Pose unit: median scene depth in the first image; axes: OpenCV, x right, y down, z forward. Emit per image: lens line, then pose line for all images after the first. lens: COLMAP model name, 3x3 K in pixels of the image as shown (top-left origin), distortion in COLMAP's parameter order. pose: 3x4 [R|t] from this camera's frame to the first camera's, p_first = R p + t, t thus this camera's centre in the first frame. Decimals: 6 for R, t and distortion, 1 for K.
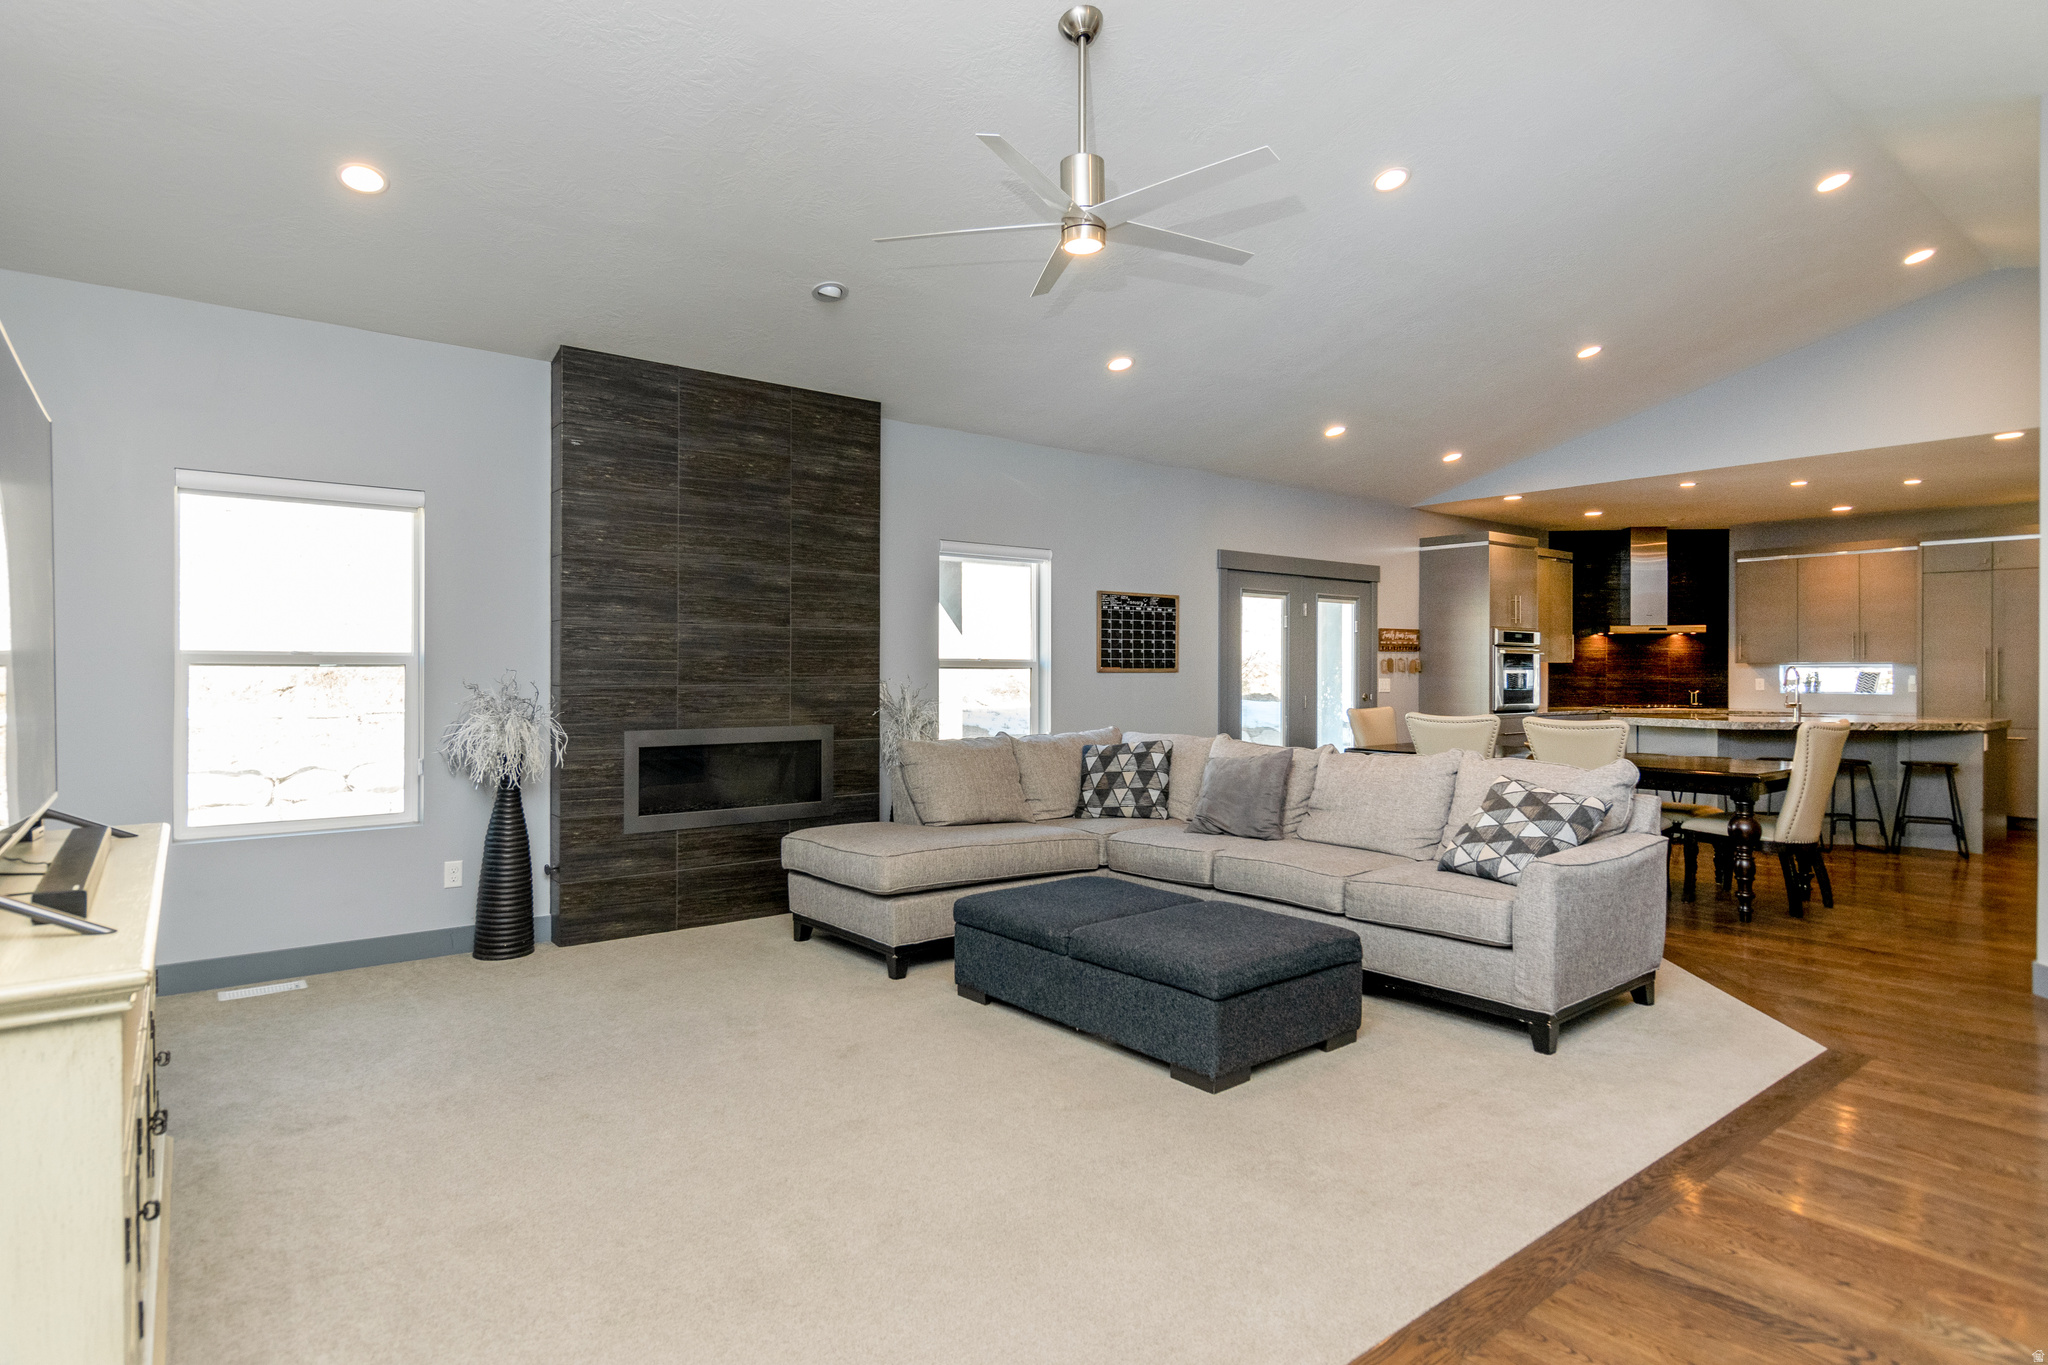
lens RADIAL K [[1088.4, 0, 1021.3], [0, 1088.4, 662.3], [0, 0, 1]] dist [0.001673, -0.001795]
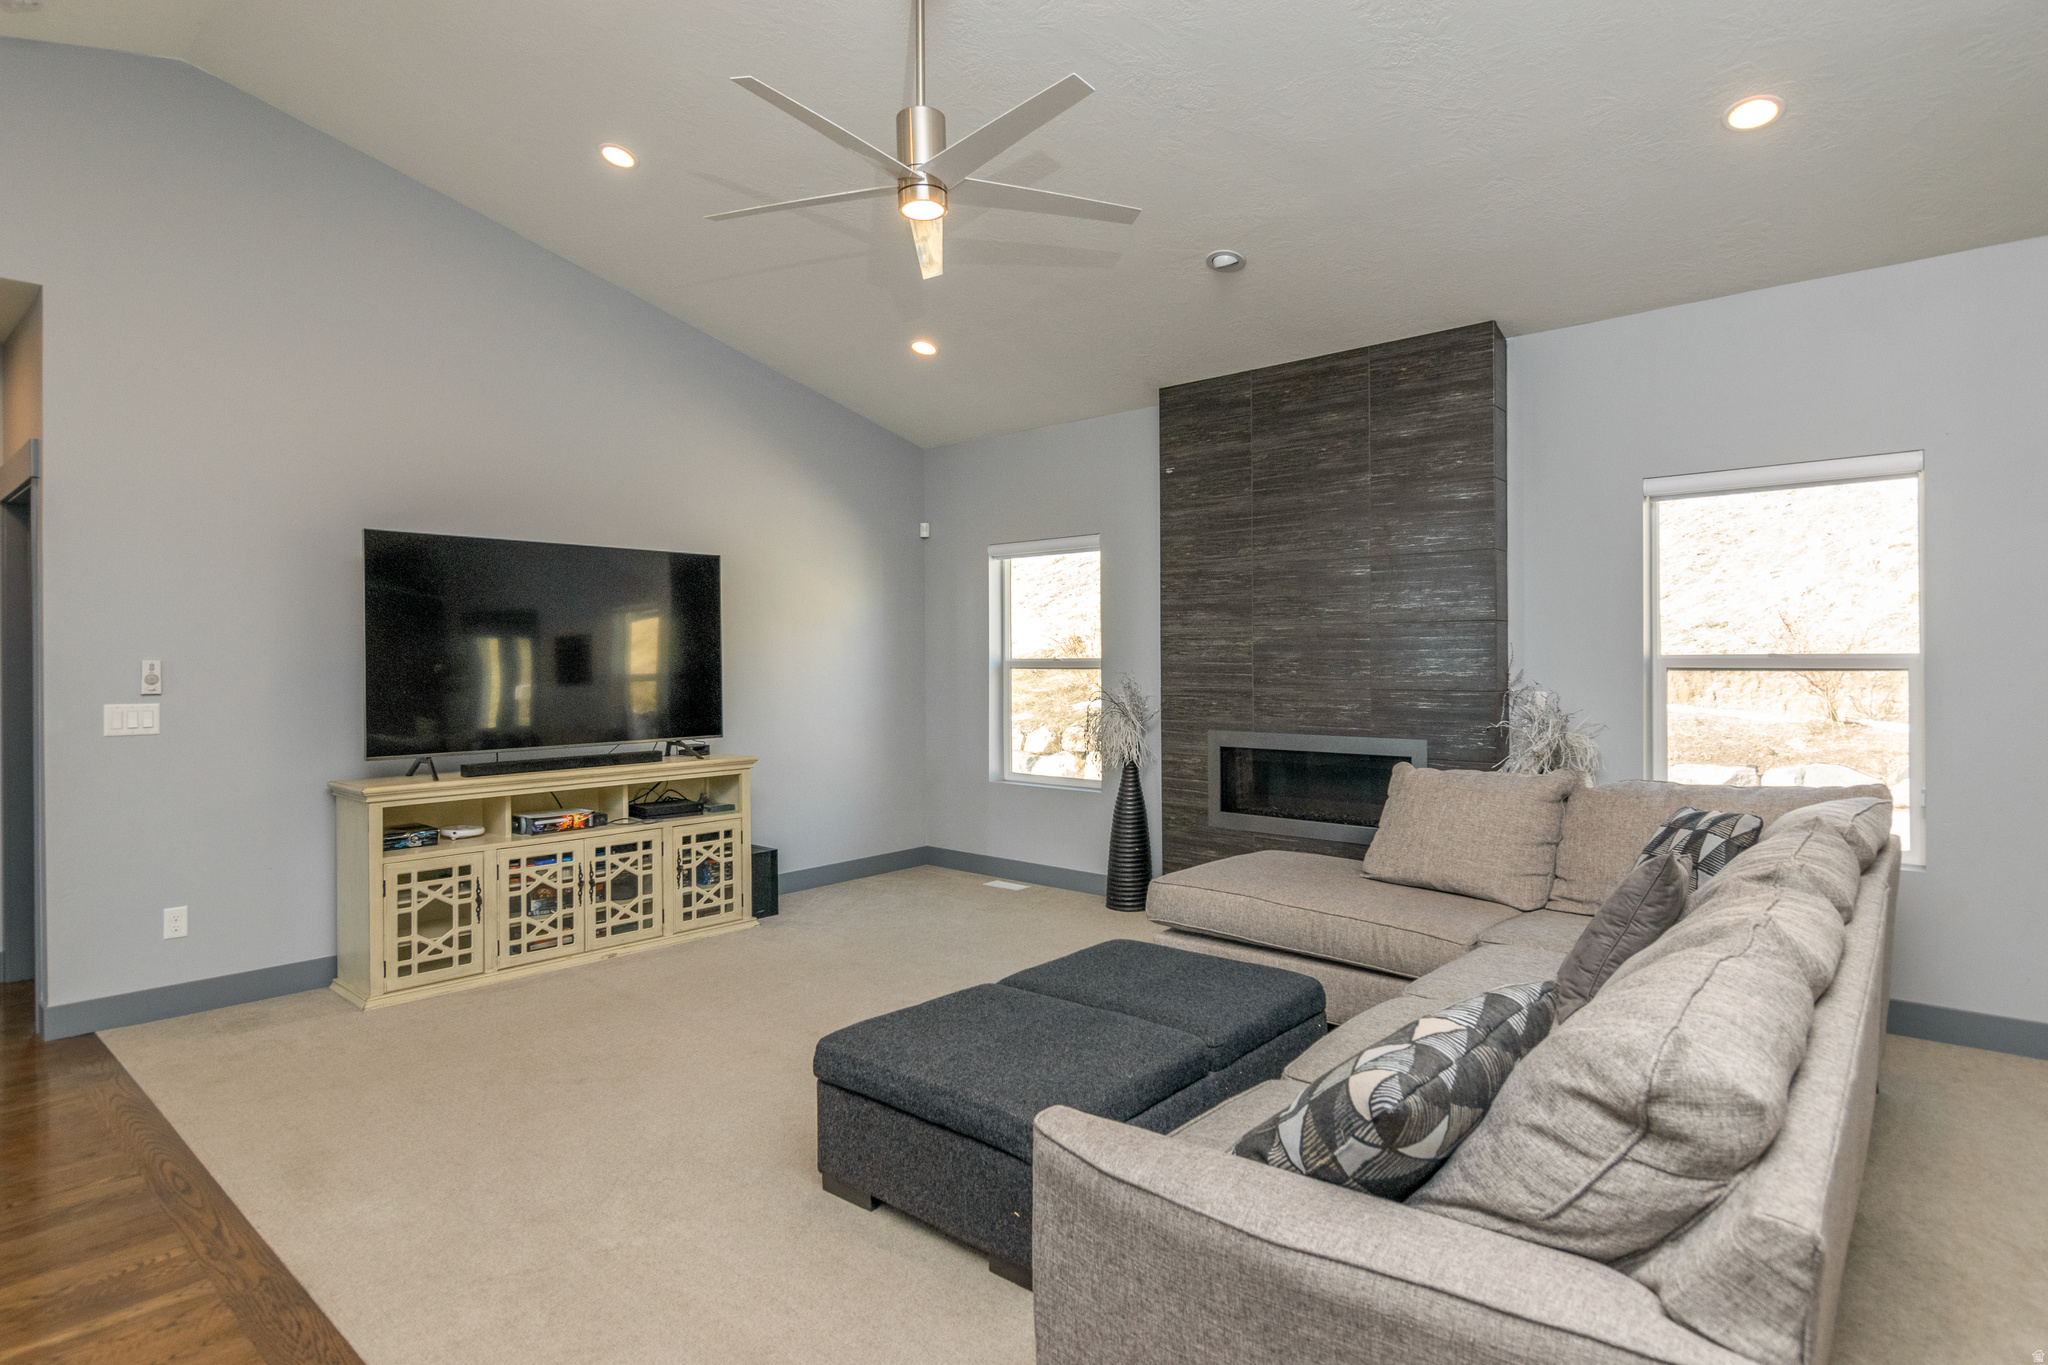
lens RADIAL K [[1088.4, 0, 1021.3], [0, 1088.4, 662.3], [0, 0, 1]] dist [0.001673, -0.001795]
pose [[0.177600, 0.001054, -0.984102, 0.445001], [0.015058, 0.999879, 0.003789, -0.006792], [0.983988, -0.015491, 0.177562, 0.429673]]
